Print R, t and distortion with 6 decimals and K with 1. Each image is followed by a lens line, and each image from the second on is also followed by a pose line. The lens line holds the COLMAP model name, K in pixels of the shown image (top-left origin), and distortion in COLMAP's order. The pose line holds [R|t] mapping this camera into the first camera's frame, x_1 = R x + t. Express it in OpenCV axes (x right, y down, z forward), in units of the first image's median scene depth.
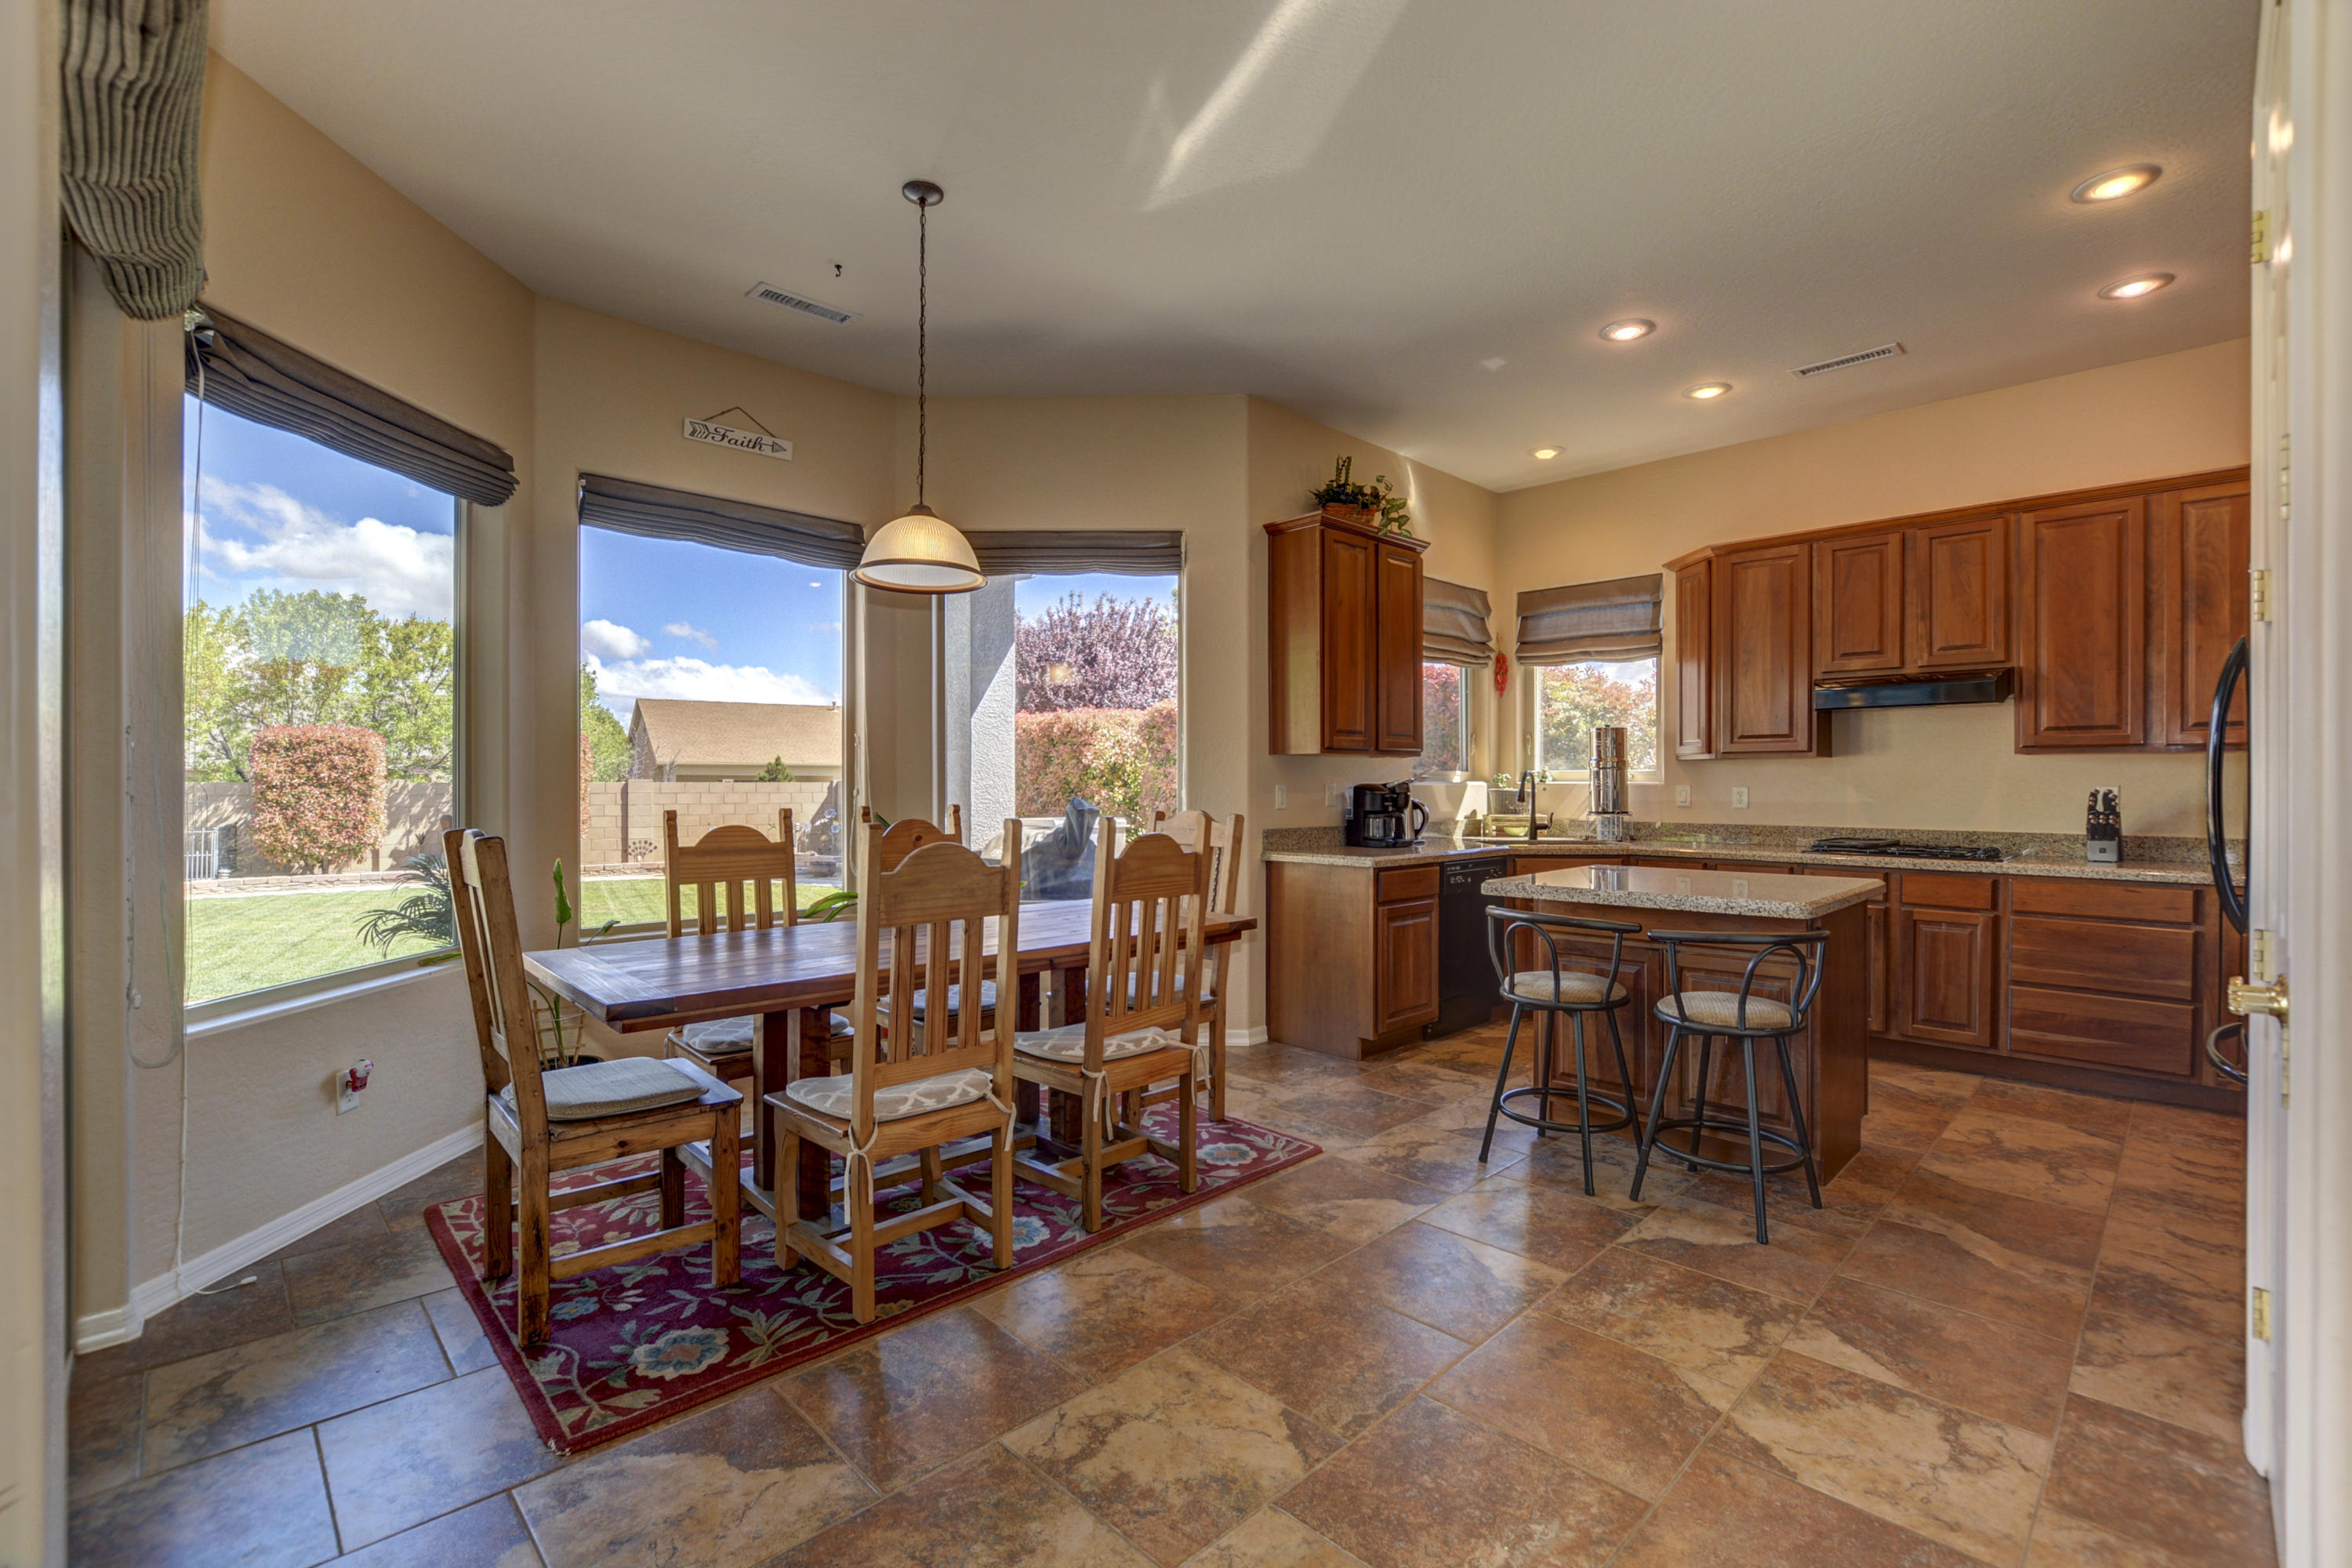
lens RADIAL K [[1036.9, 0, 1176.0], [0, 1036.9, 784.0], [0, 0, 1]] dist [-0.020130, 0.000902]
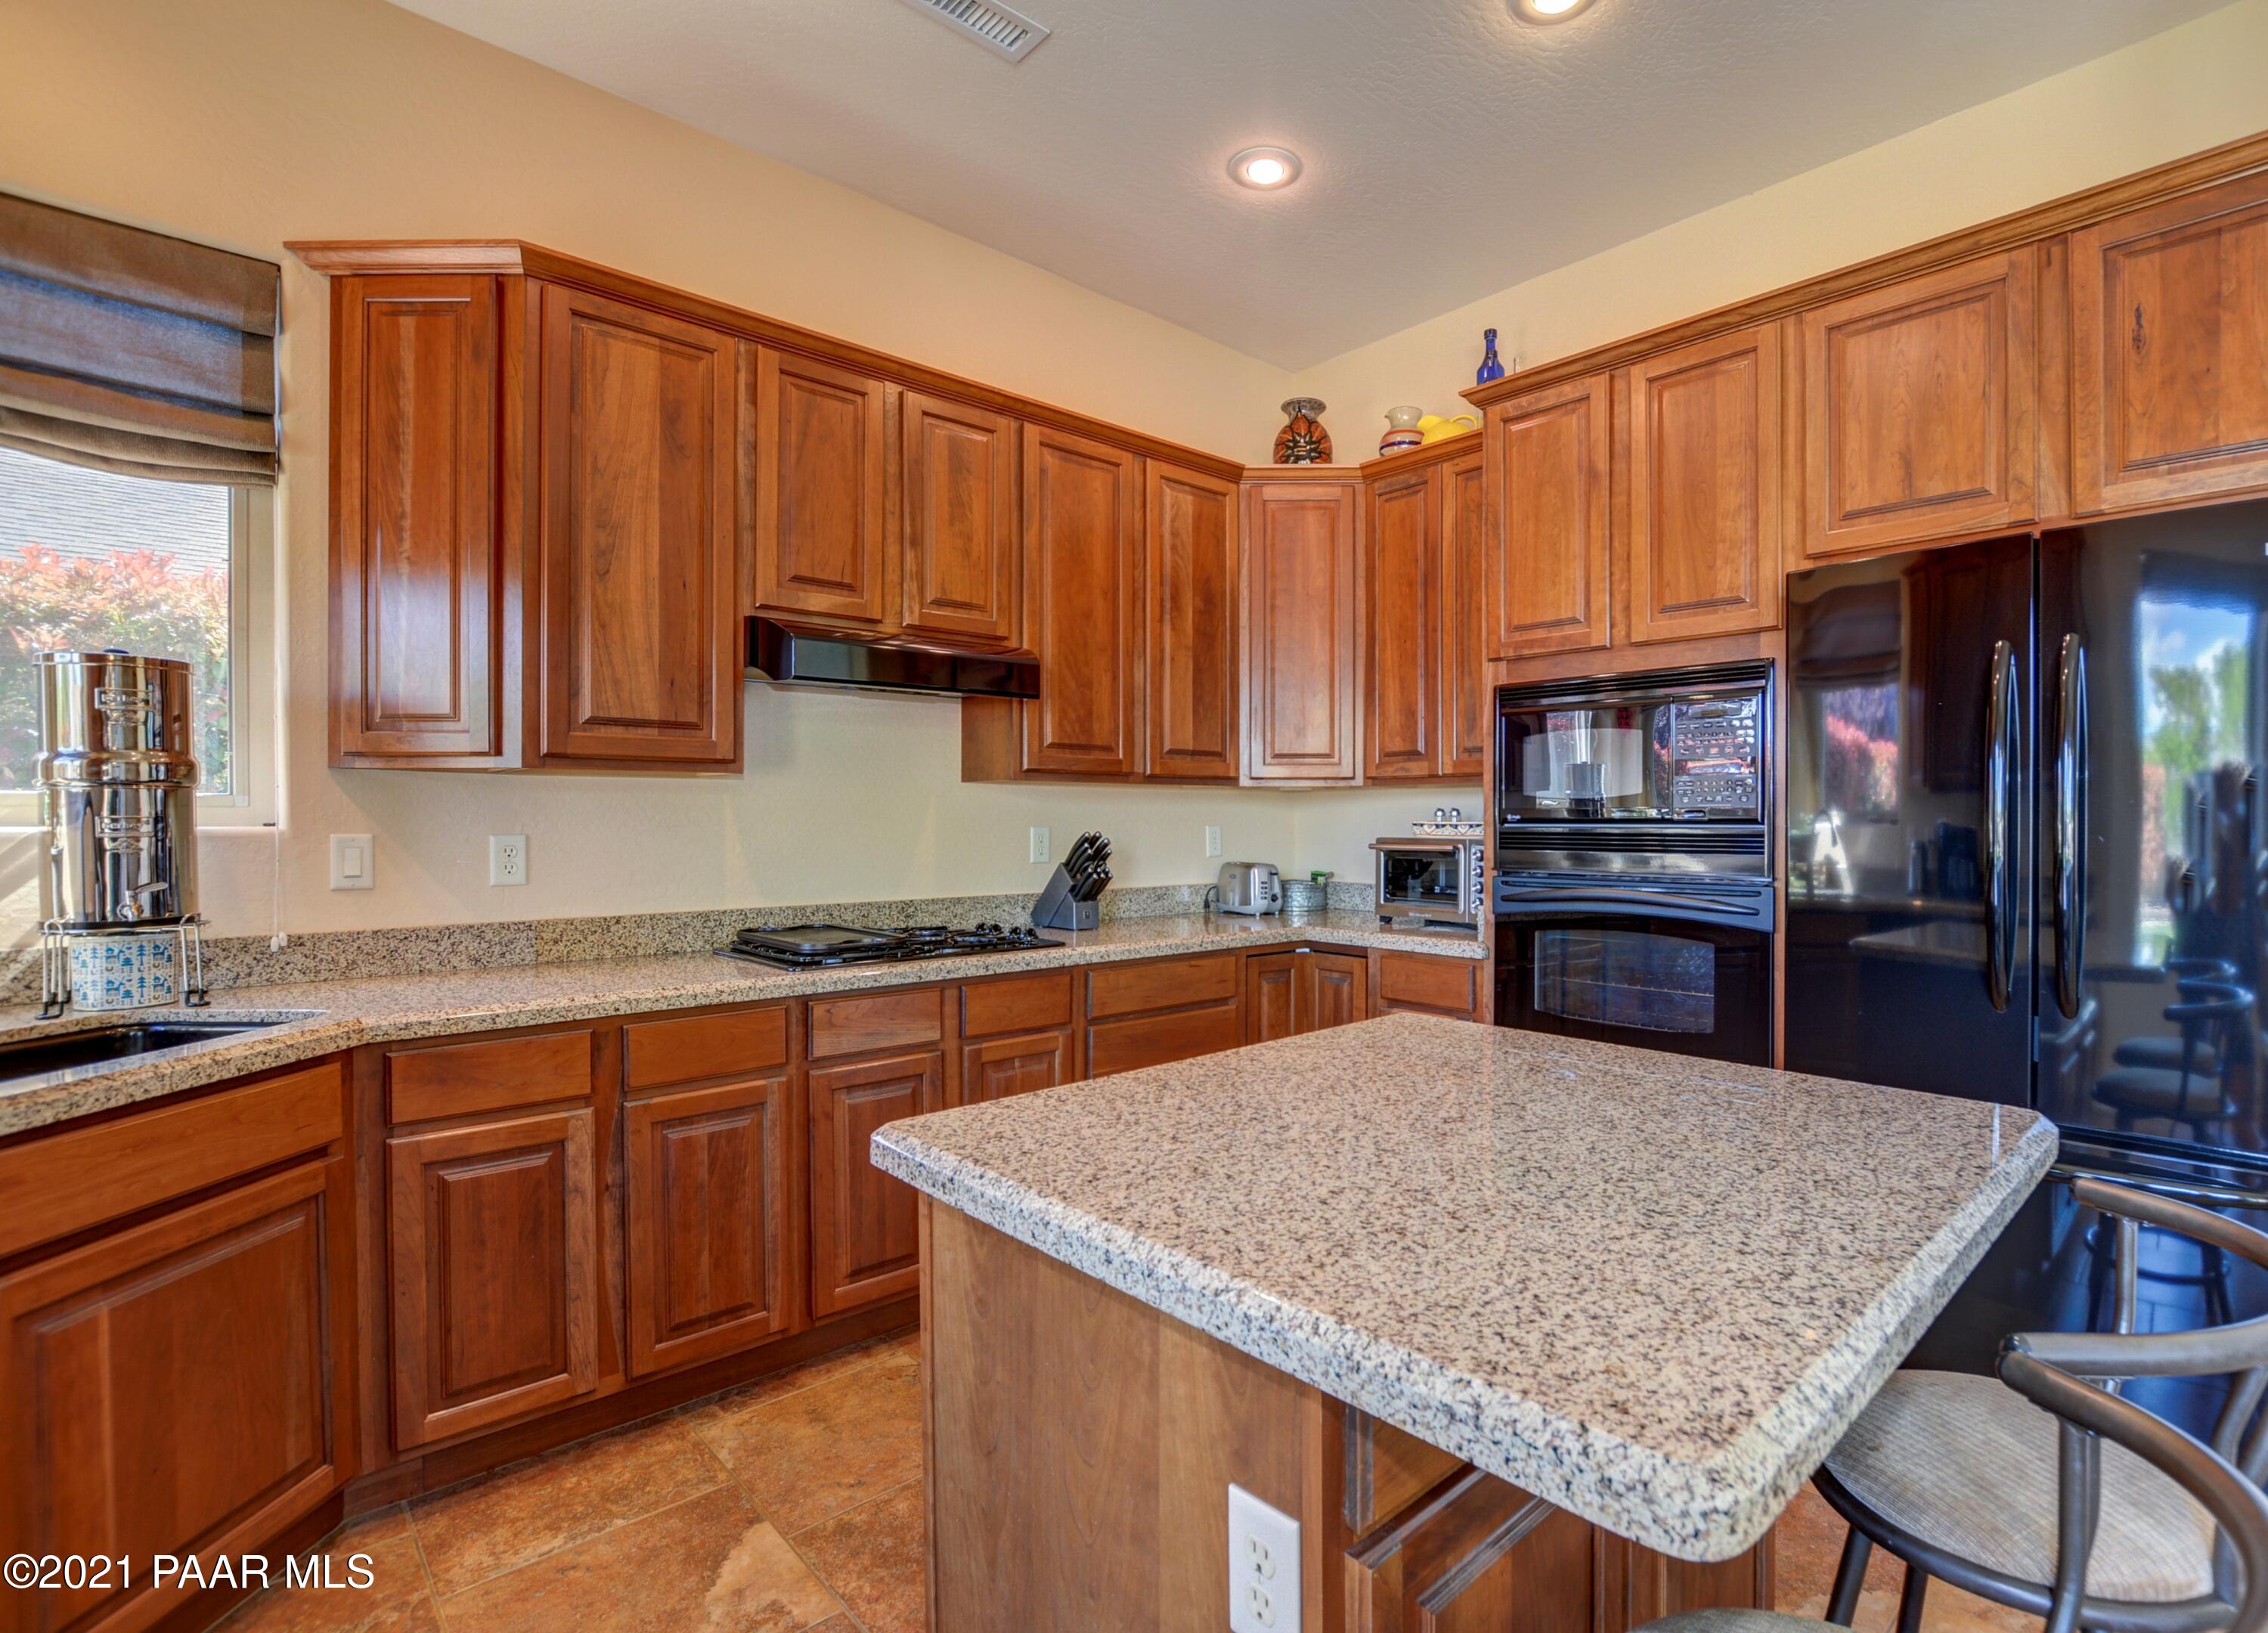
lens RADIAL K [[1102.7, 0, 1226.5], [0, 1102.7, 826.1], [0, 0, 1]] dist [-0.011678, 0.000279]
pose [[0.003355, -0.007230, 0.999968, 0.090752], [0.003990, 0.999966, 0.007216, -0.003767], [-0.999986, 0.003966, 0.003384, 0.758893]]
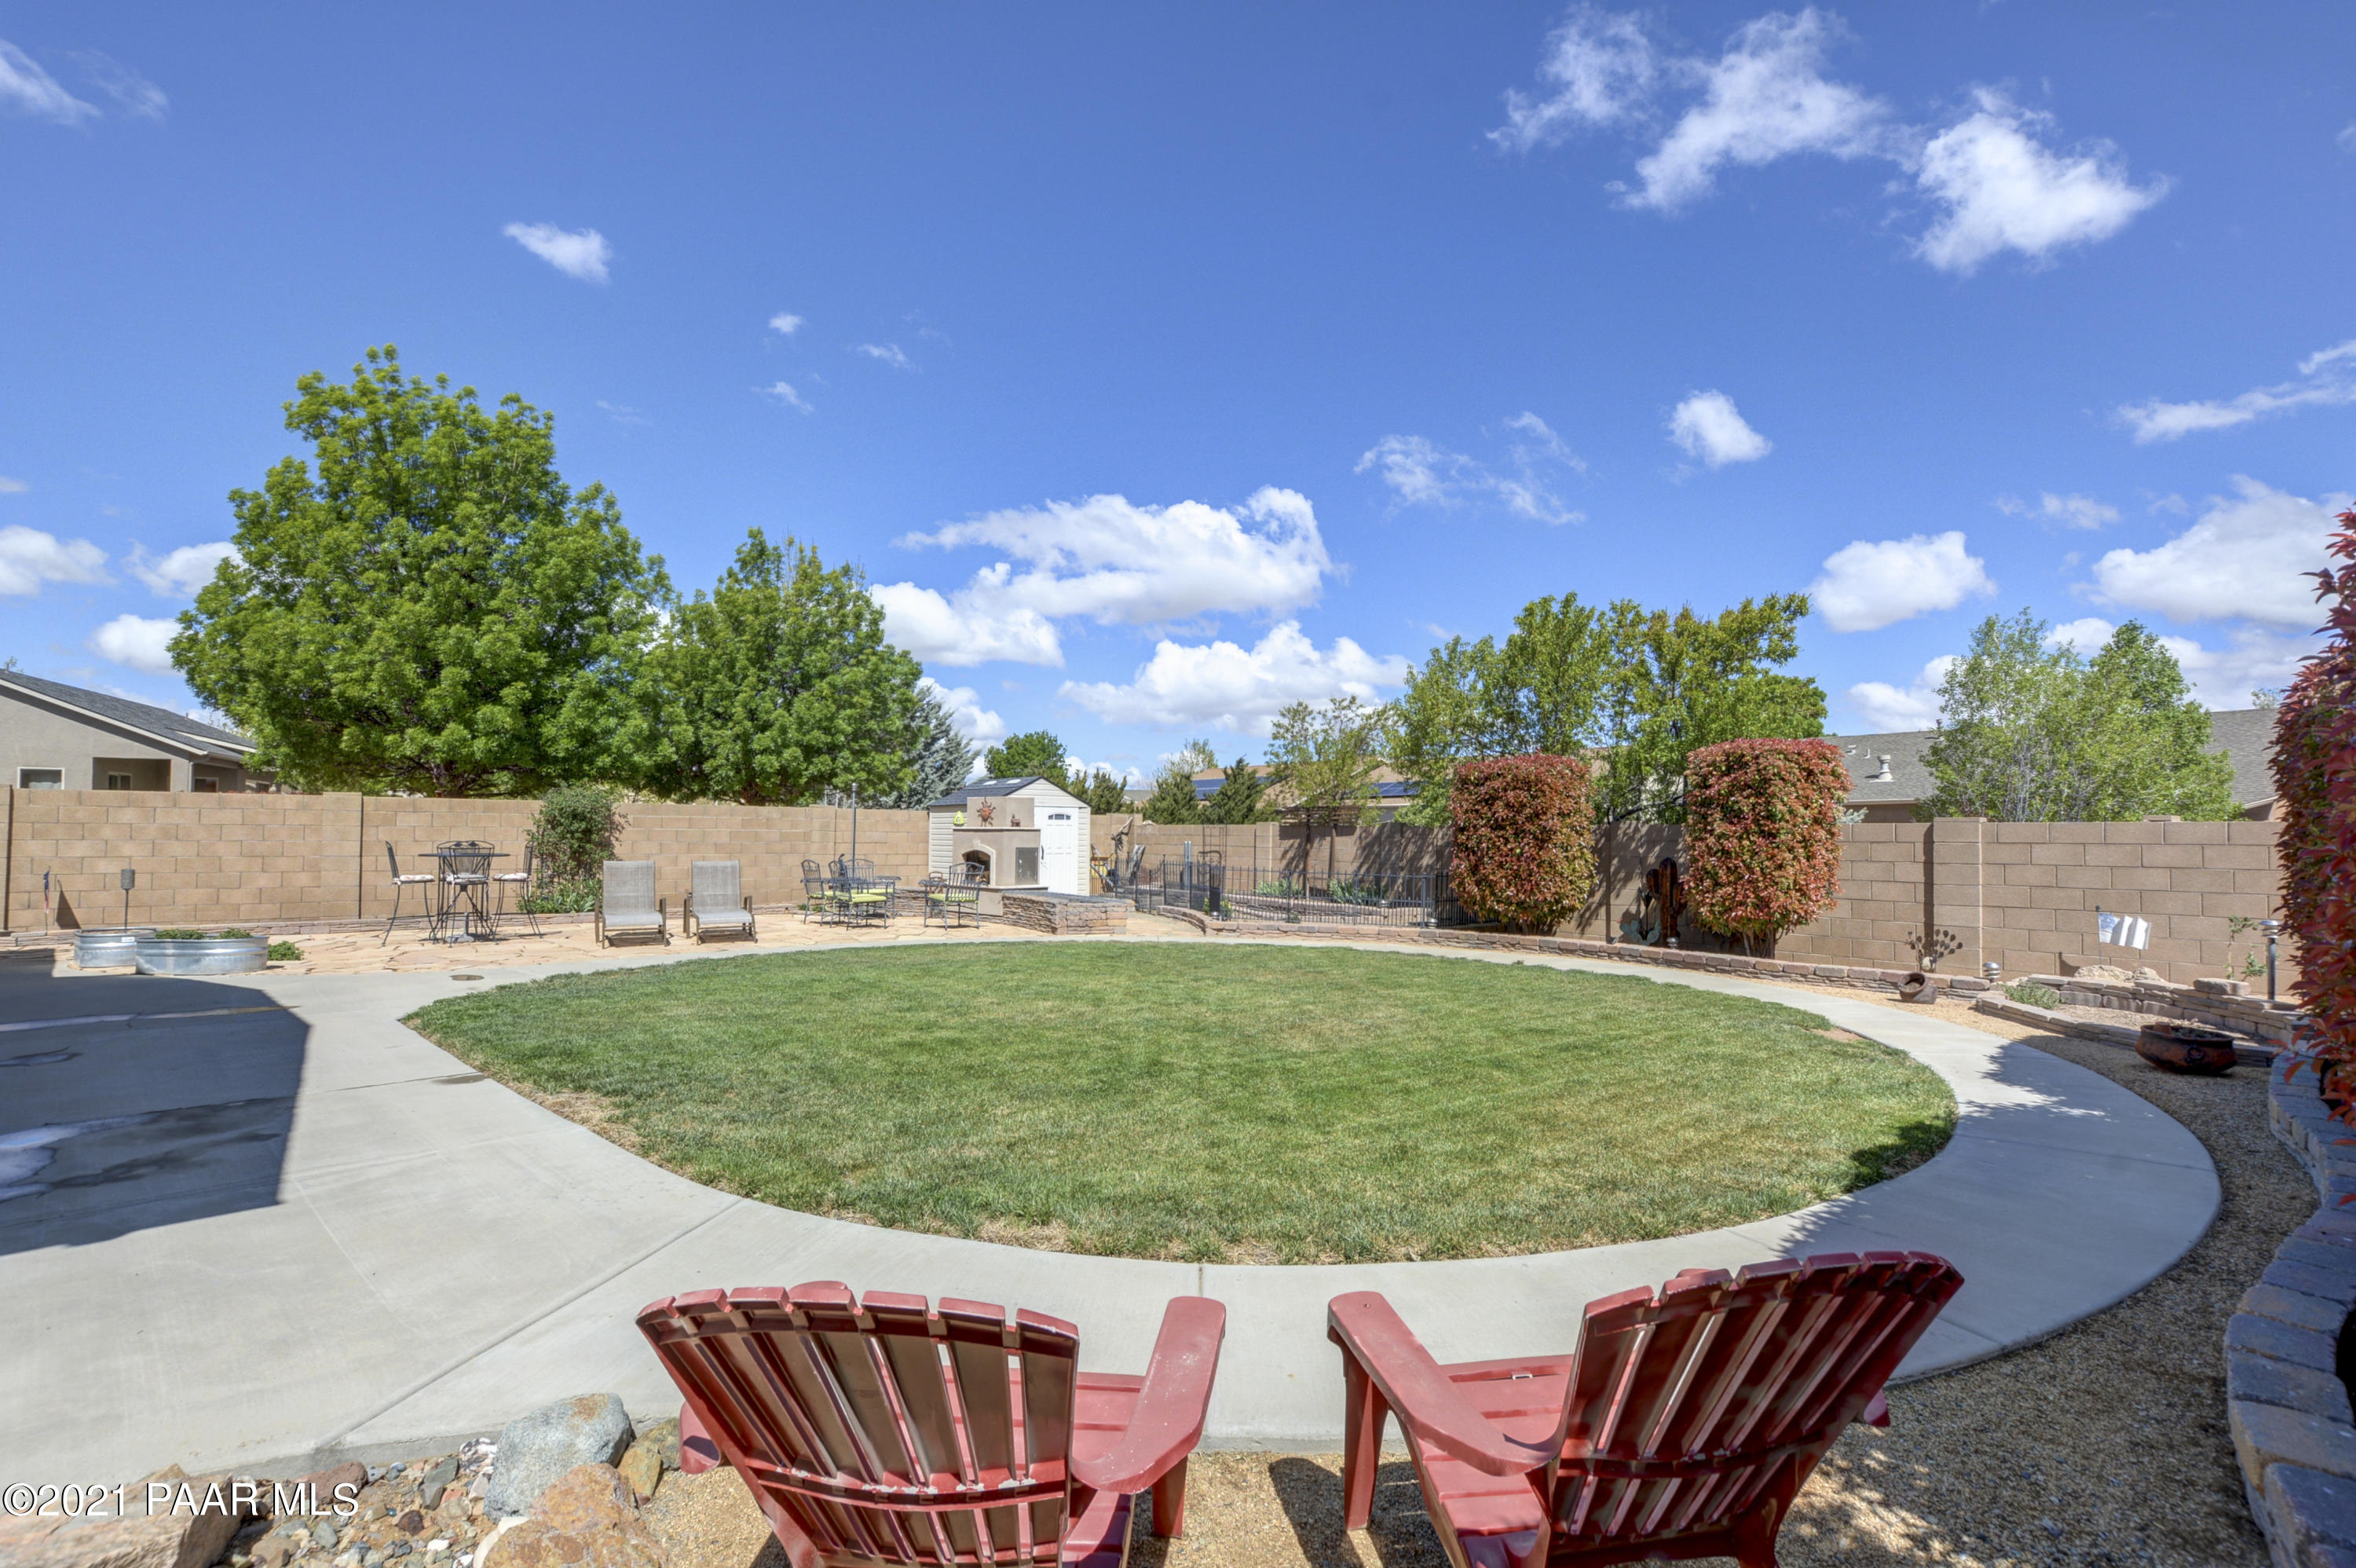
lens RADIAL K [[1056.1, 0, 1203.9], [0, 1056.1, 784.8], [0, 0, 1]] dist [-0.016405, 0.000043]
pose [[0.067618, -0.047011, -0.996603, -0.000538], [-0.006157, 0.998851, -0.047534, 0.027089], [0.997692, 0.009350, 0.067251, 2.139026]]
